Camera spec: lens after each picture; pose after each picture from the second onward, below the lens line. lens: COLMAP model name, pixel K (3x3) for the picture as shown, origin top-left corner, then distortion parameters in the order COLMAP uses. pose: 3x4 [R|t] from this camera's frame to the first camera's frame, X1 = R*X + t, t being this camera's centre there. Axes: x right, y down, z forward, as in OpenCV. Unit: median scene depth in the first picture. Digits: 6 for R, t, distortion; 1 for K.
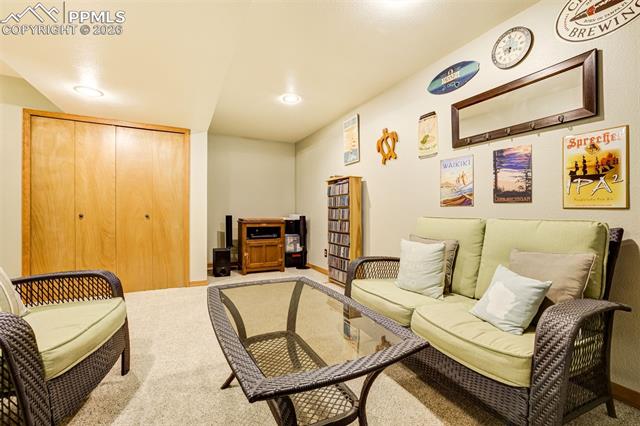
lens RADIAL K [[275.4, 0, 321.3], [0, 275.4, 212.2], [0, 0, 1]] dist [-0.023933, 0.006534]
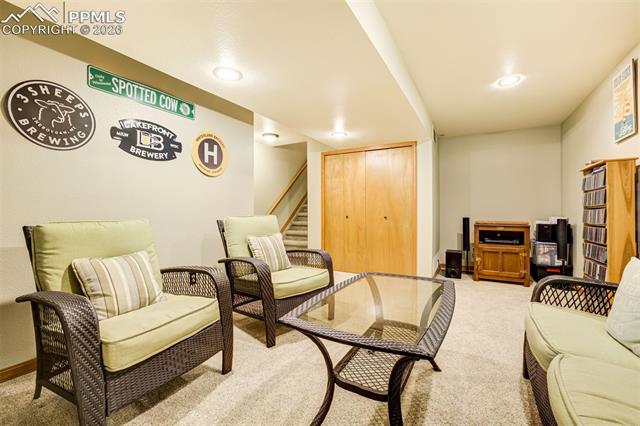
lens RADIAL K [[275.4, 0, 321.1], [0, 275.4, 212.6], [0, 0, 1]] dist [-0.023933, 0.006534]
pose [[0.547266, -0.006529, -0.836933, 0.241495], [0.000674, 0.999973, -0.007360, 0.001246], [0.836958, 0.003464, 0.547256, 0.049025]]
